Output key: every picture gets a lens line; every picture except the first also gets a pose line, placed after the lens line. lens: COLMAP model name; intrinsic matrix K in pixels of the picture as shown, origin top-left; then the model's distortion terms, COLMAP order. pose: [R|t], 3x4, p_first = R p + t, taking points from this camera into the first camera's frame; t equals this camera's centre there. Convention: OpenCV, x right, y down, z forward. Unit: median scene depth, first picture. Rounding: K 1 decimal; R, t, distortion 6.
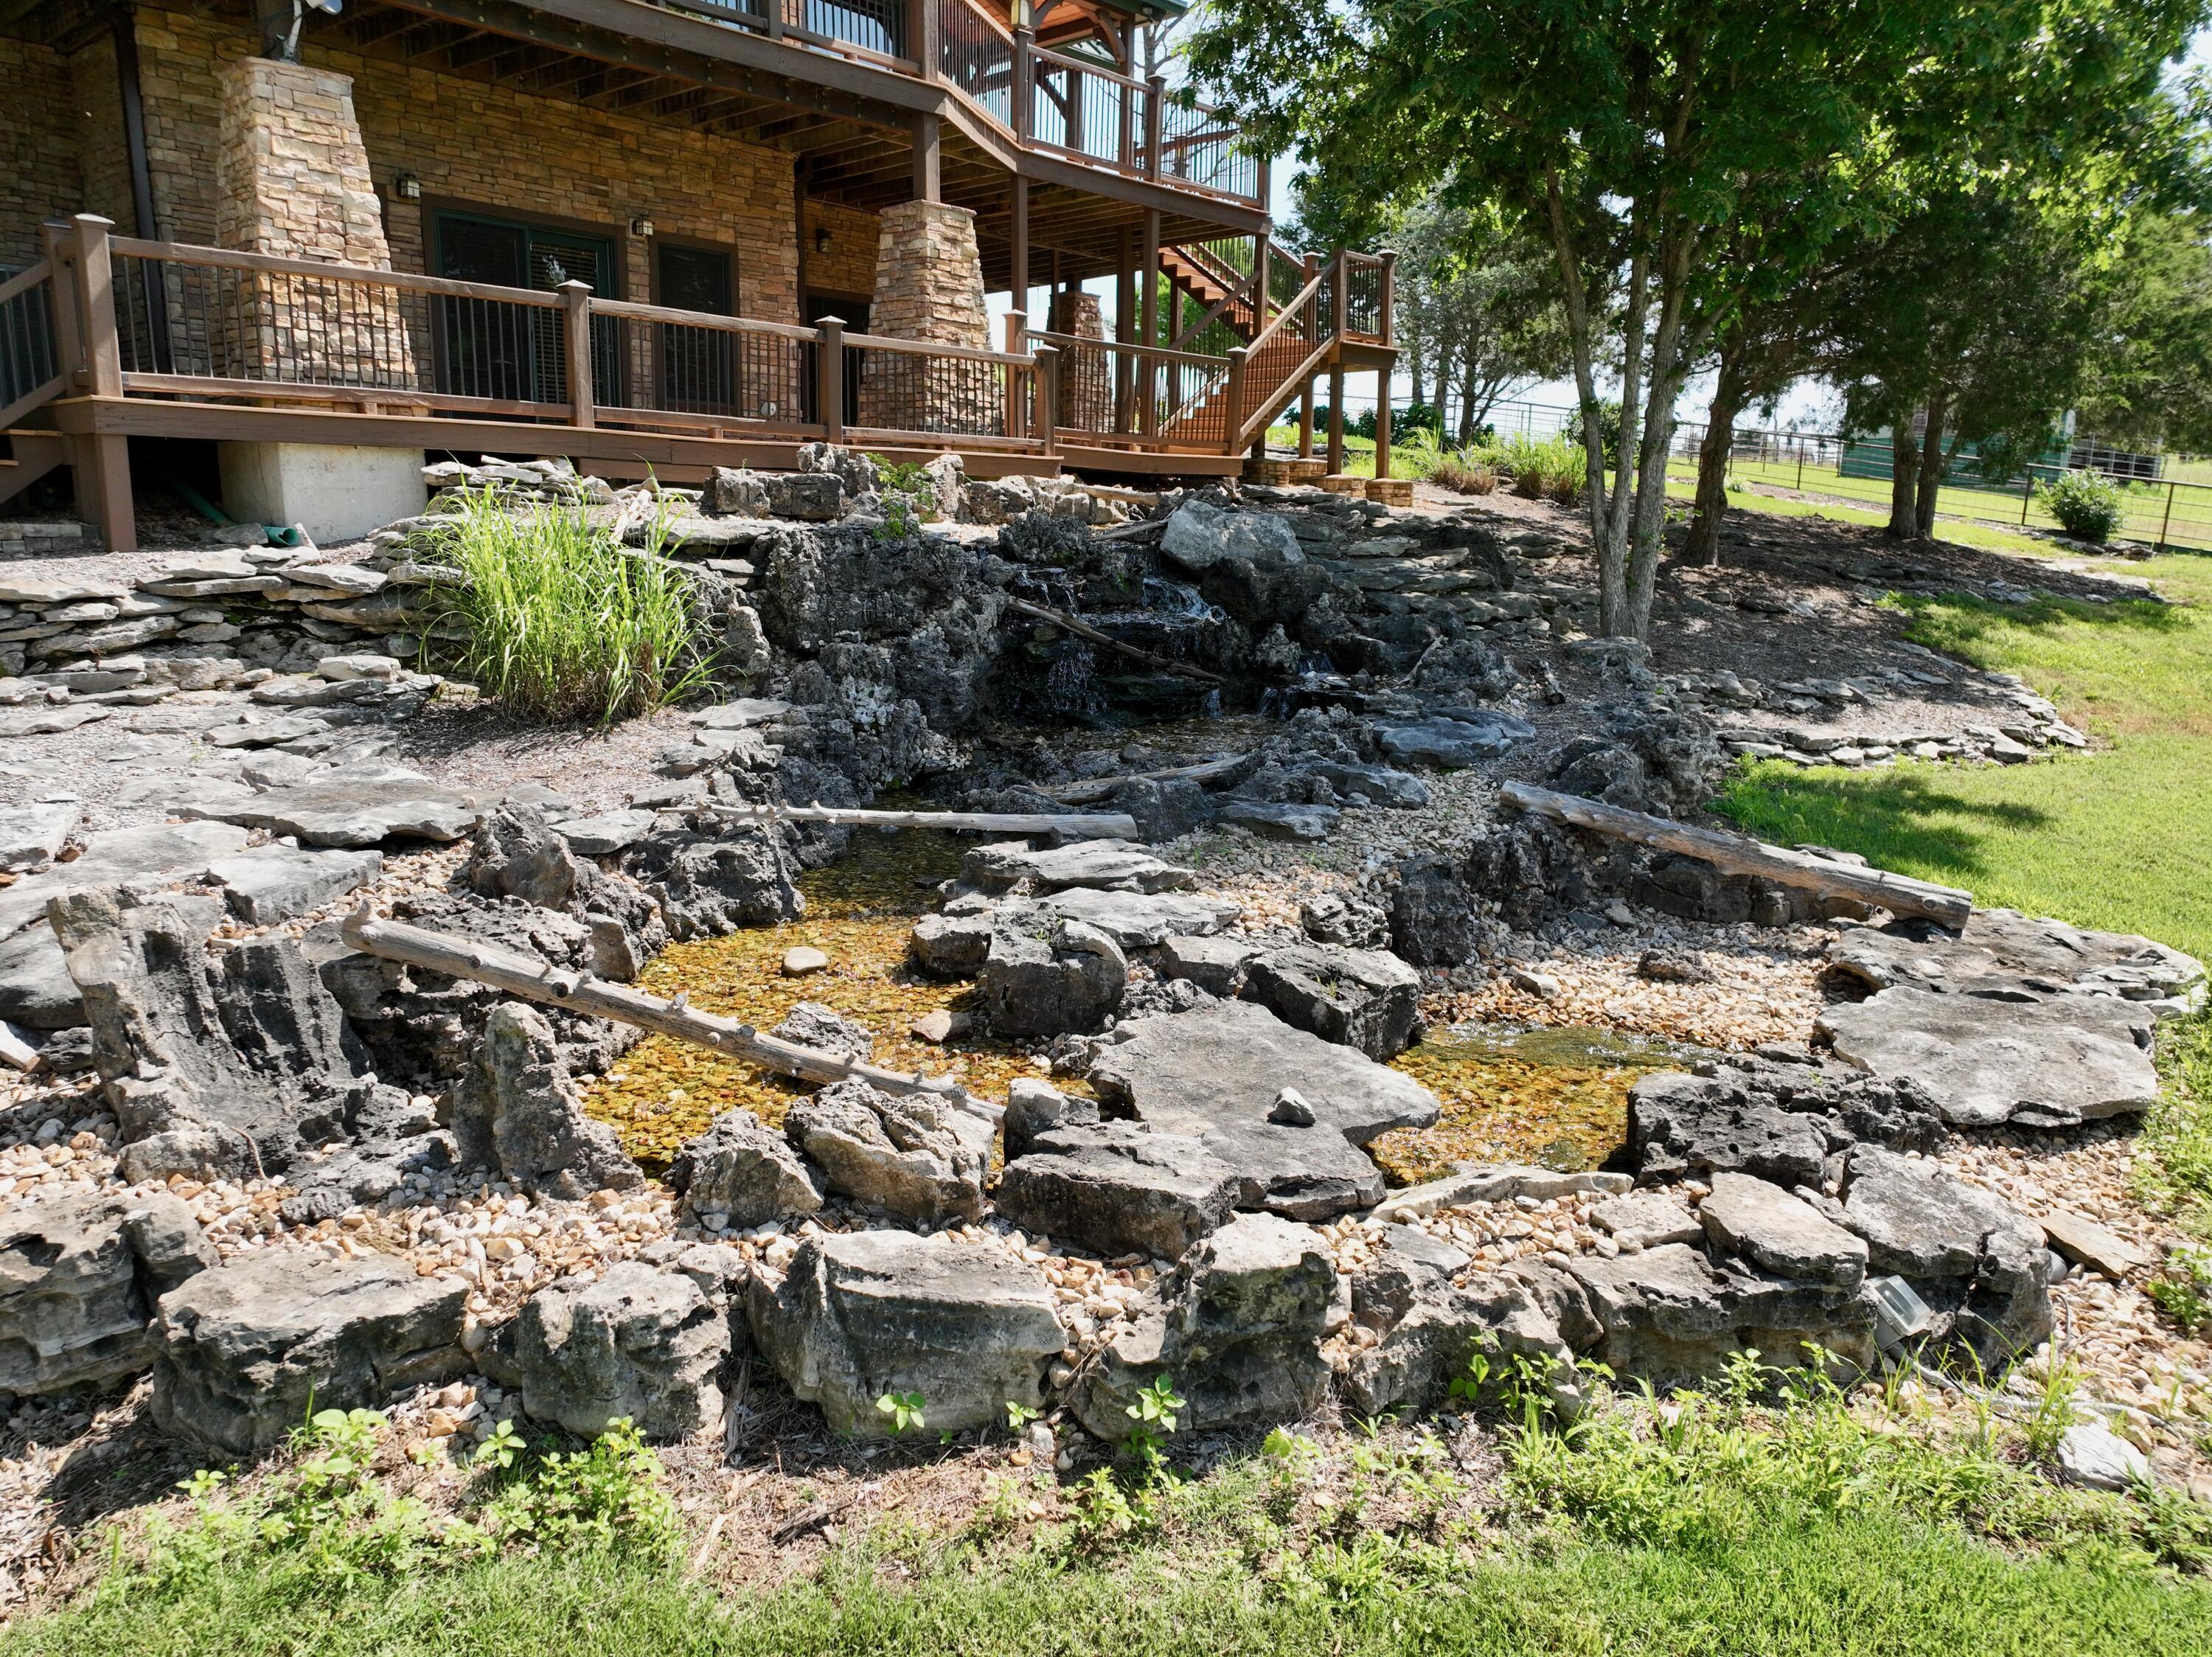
lens RADIAL K [[1555.7, 0, 1107.4], [0, 1555.7, 831.2], [0, 0, 1]] dist [-0.001386, 0.020223]
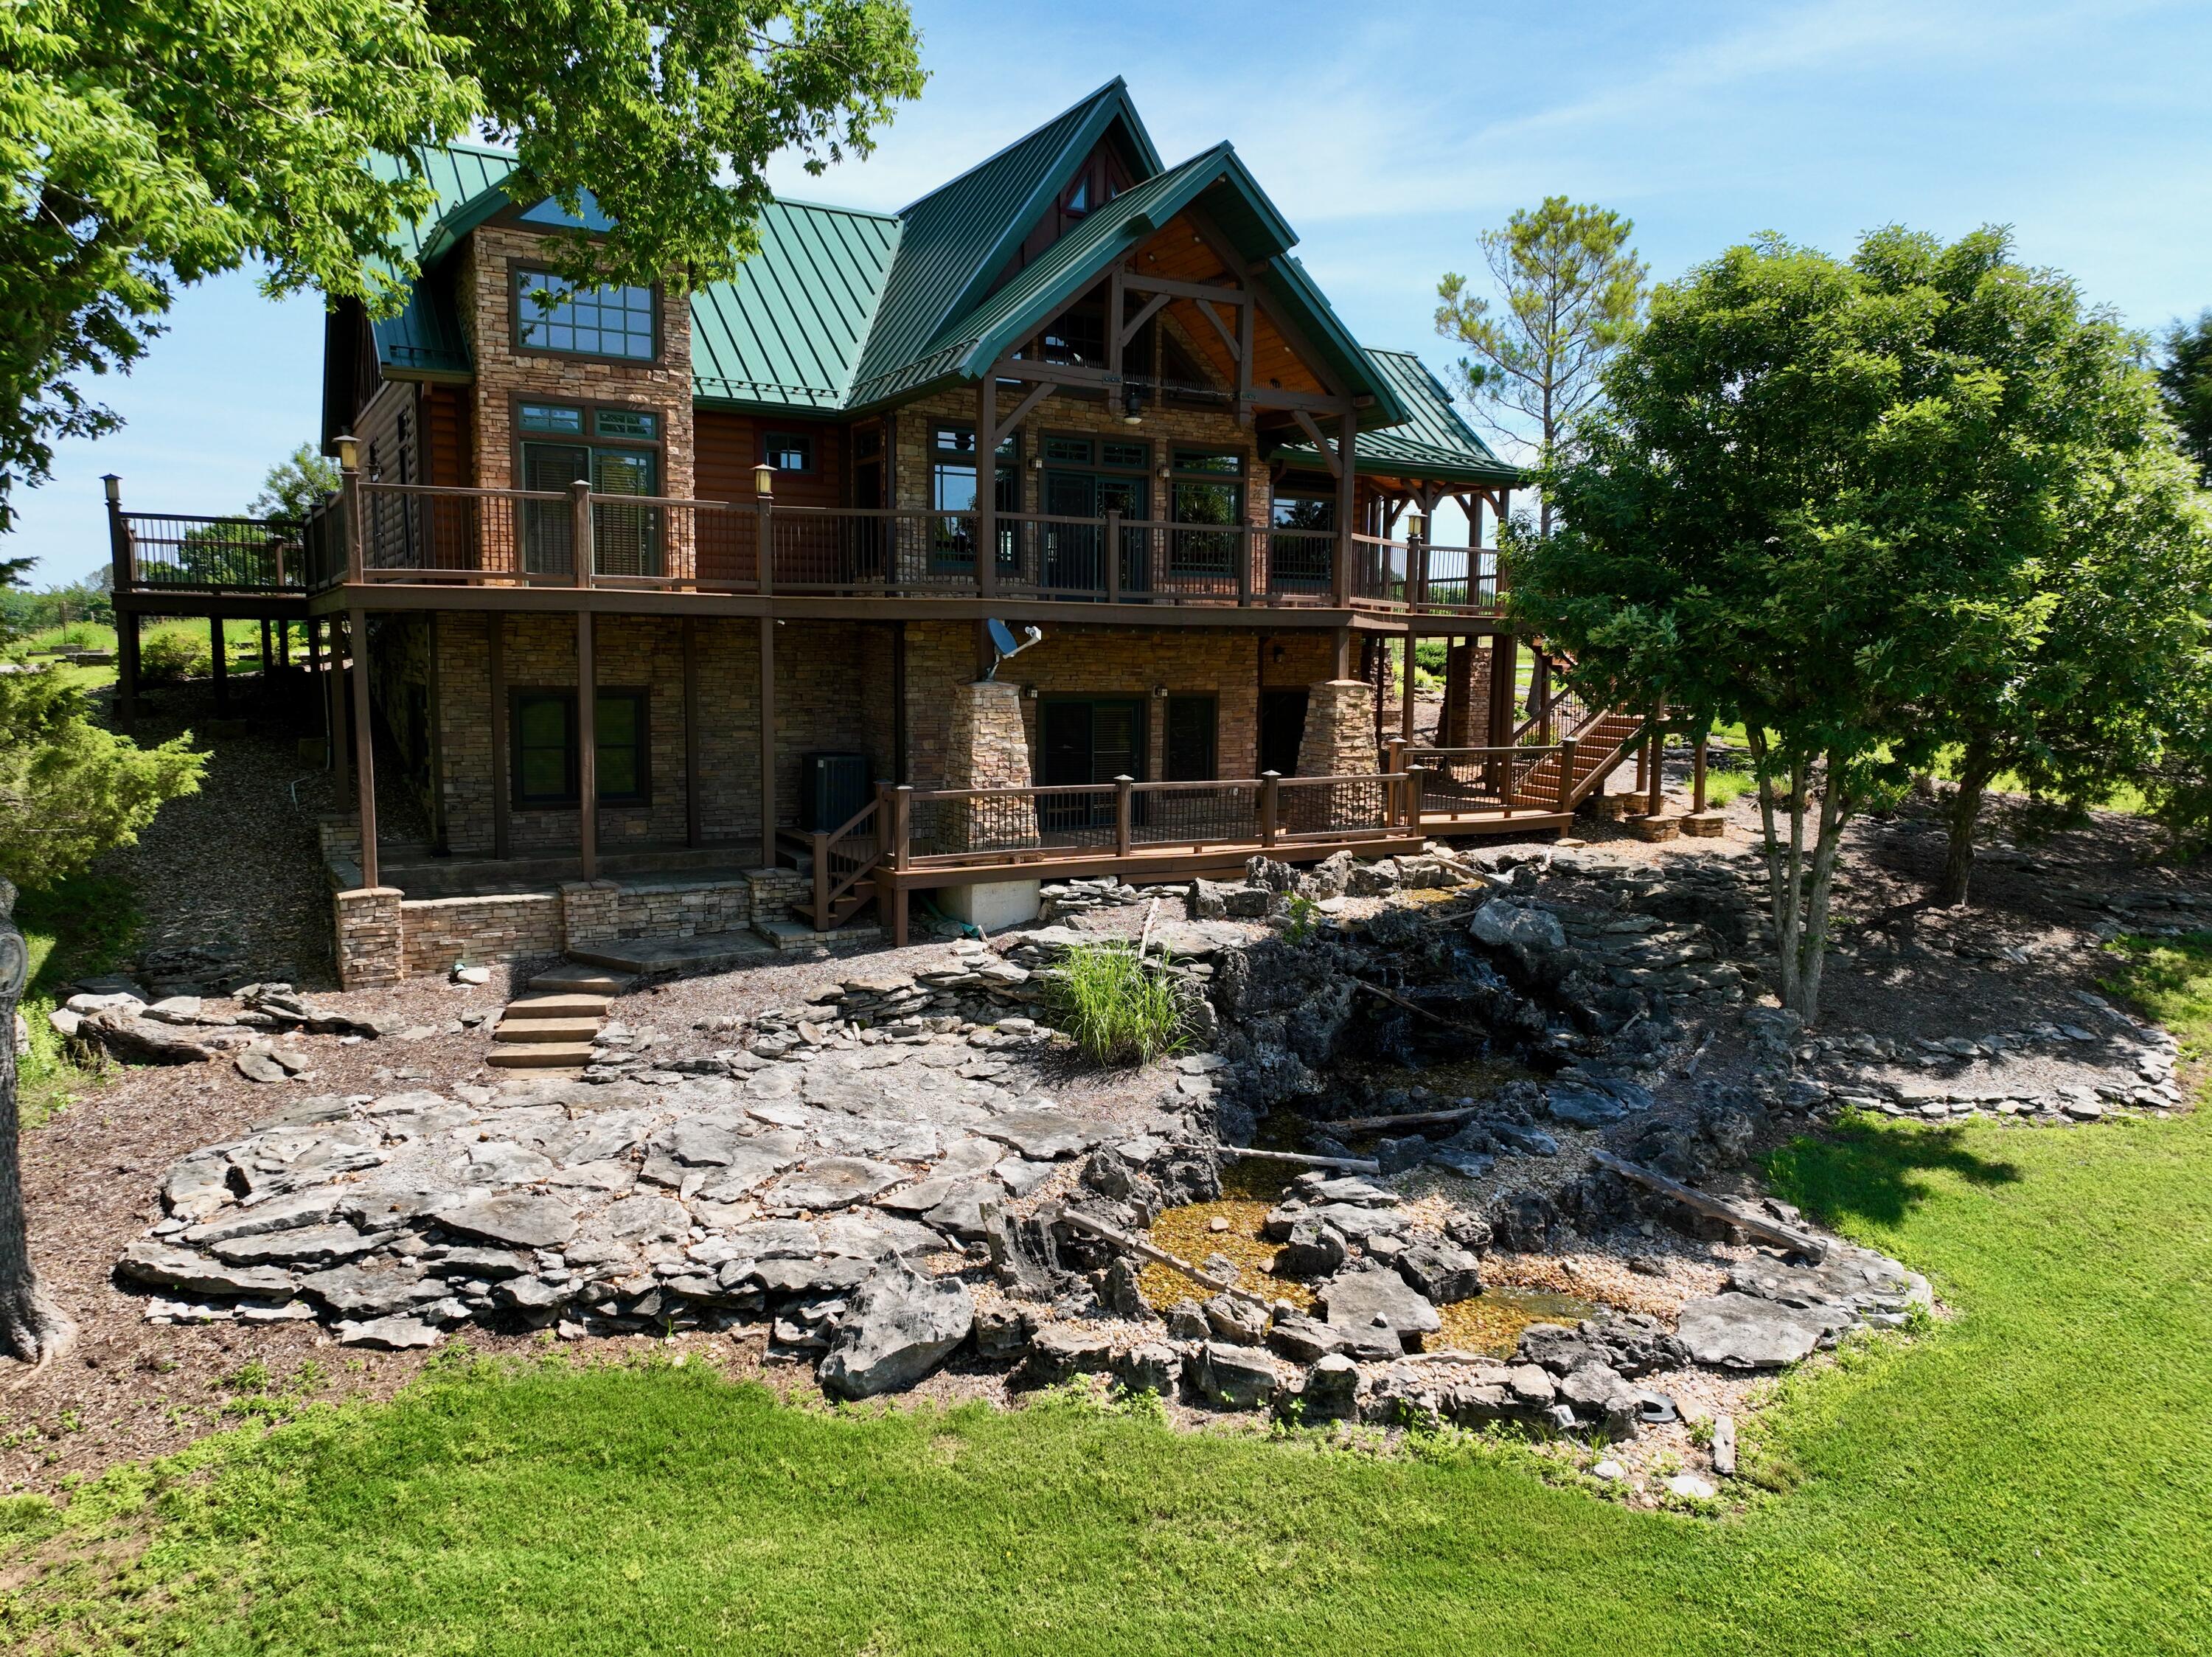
lens RADIAL K [[1555.7, 0, 1112.3], [0, 1555.7, 828.1], [0, 0, 1]] dist [-0.001386, 0.020223]
pose [[0.955863, 0.034817, -0.291744, 0.304010], [-0.057570, 0.995901, -0.069768, -0.328872], [0.288119, 0.083485, 0.953949, -1.288895]]
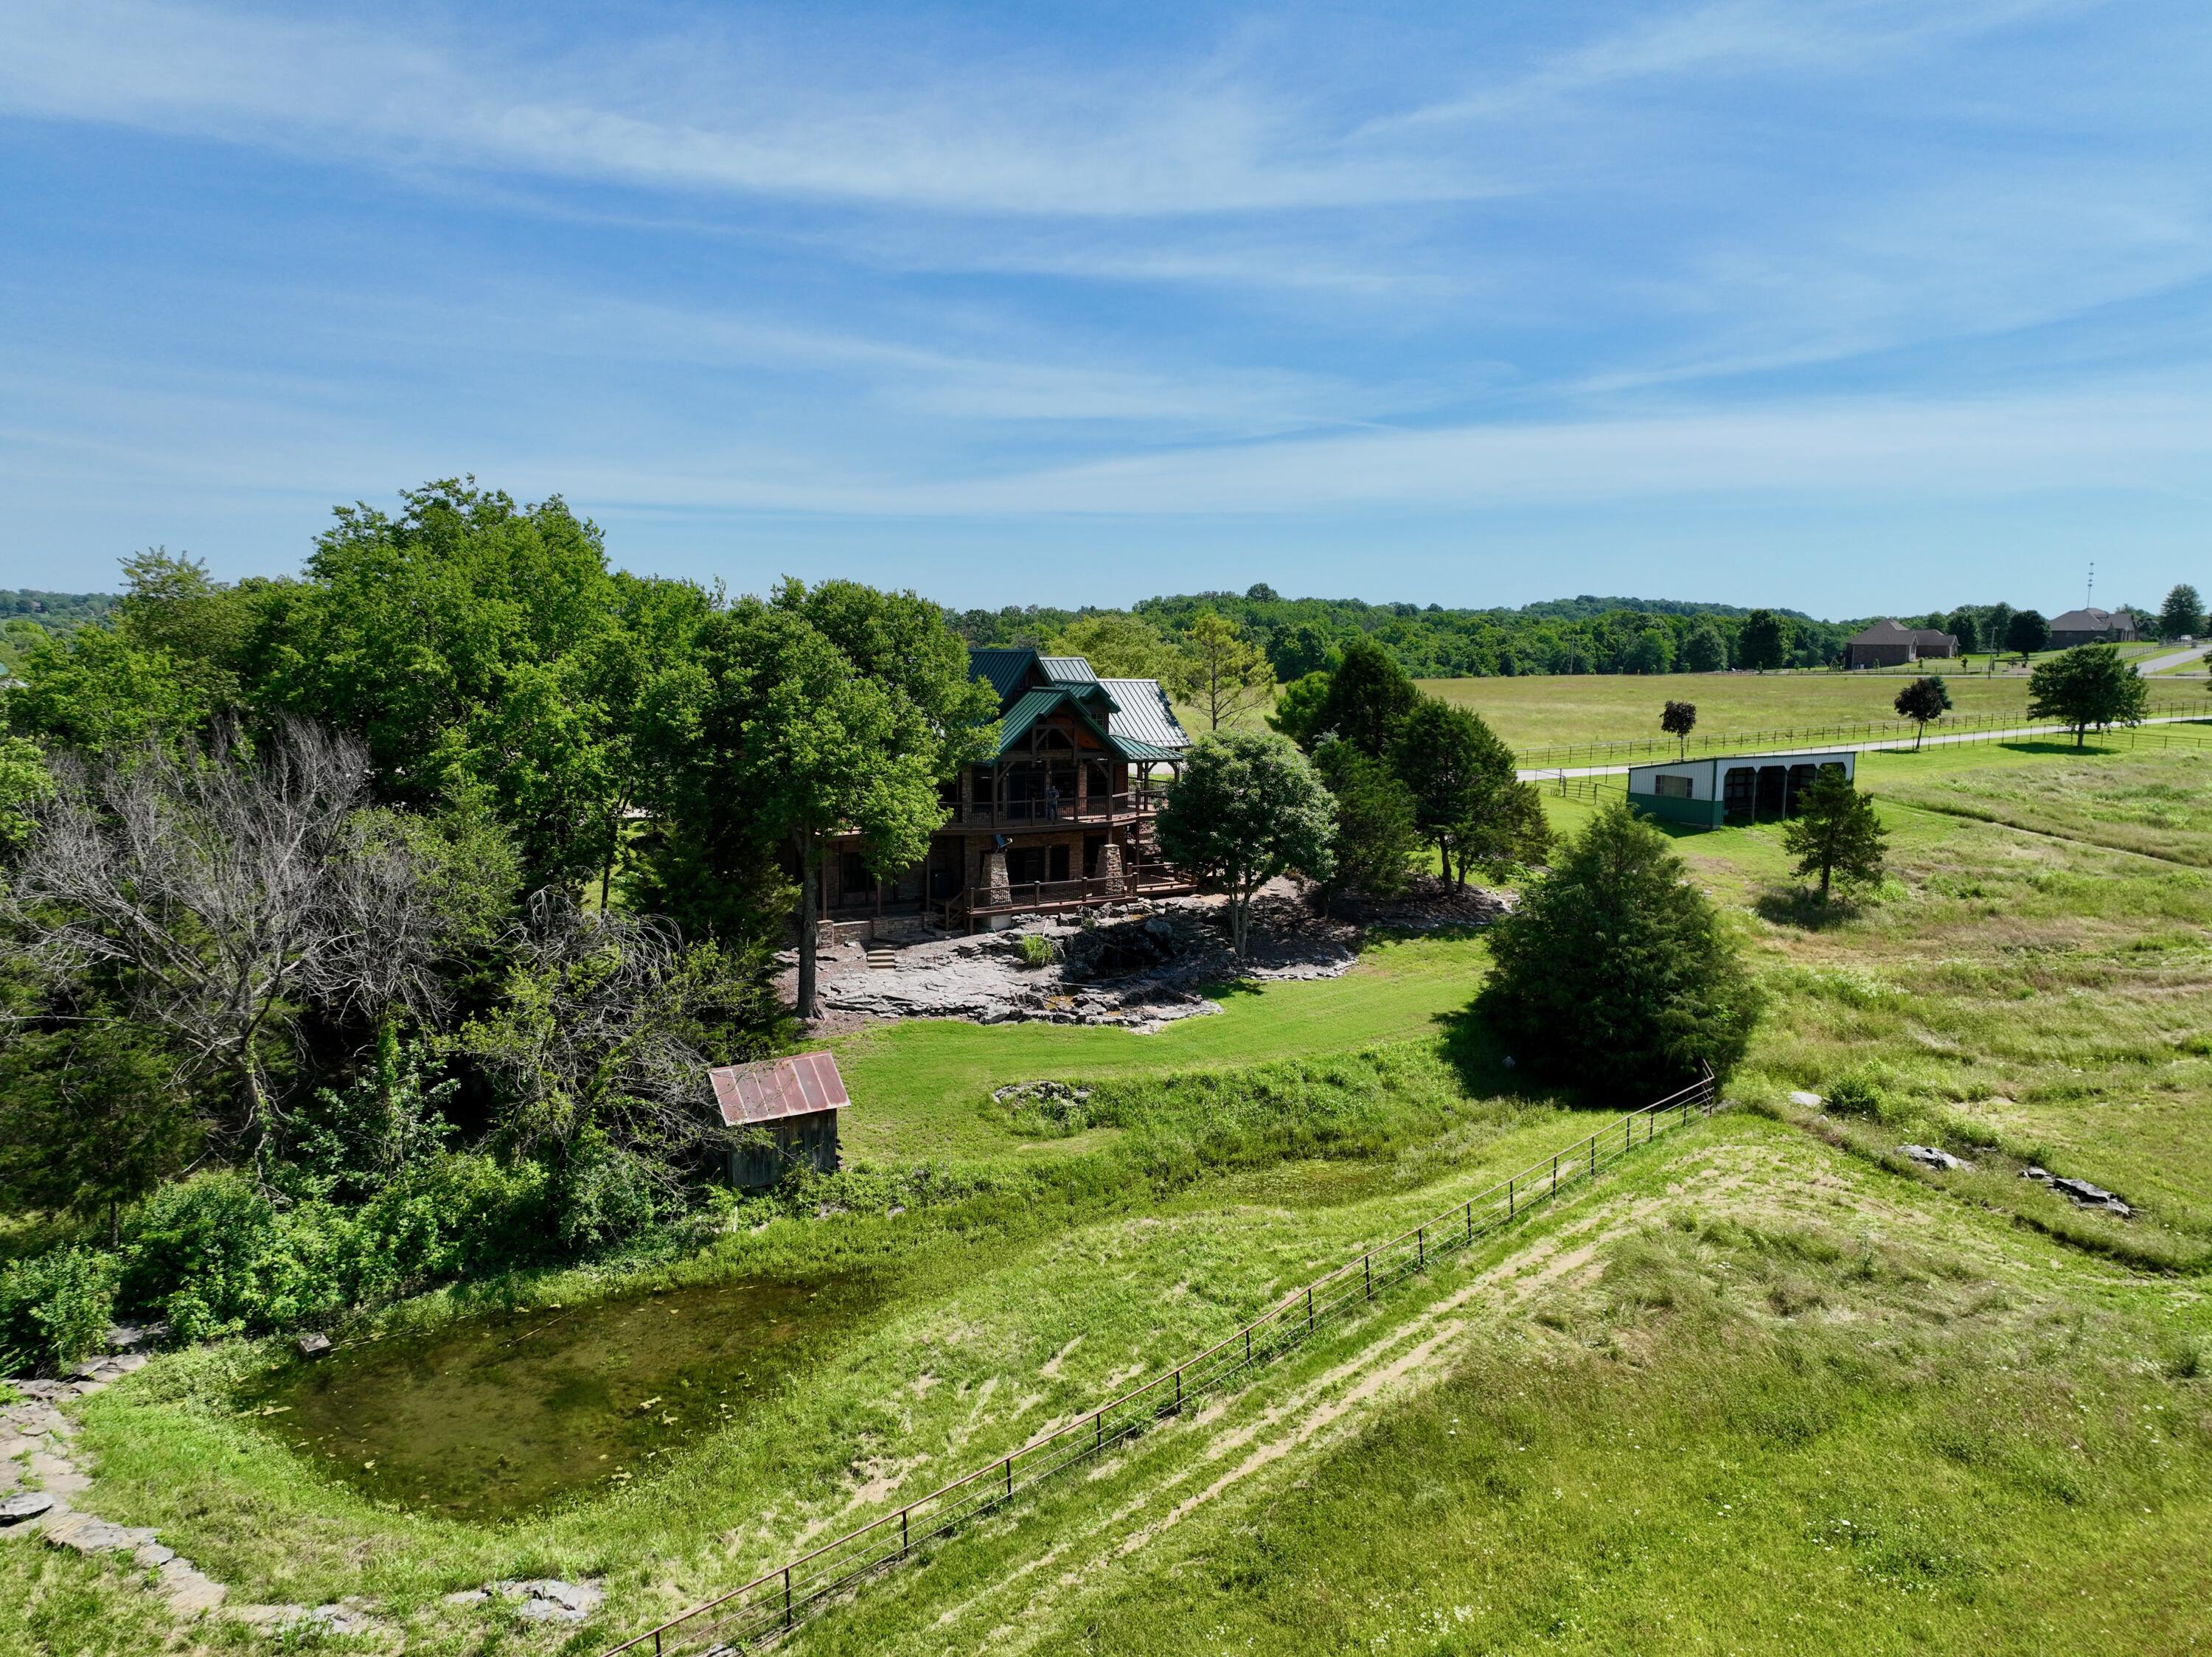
lens RADIAL K [[1555.7, 0, 1102.1], [0, 1555.7, 822.4], [0, 0, 1]] dist [-0.001386, 0.020223]
pose [[0.973122, 0.030596, -0.228248, 2.231935], [-0.047971, 0.996325, -0.070966, -0.340855], [0.225237, 0.080008, 0.971013, -8.483780]]
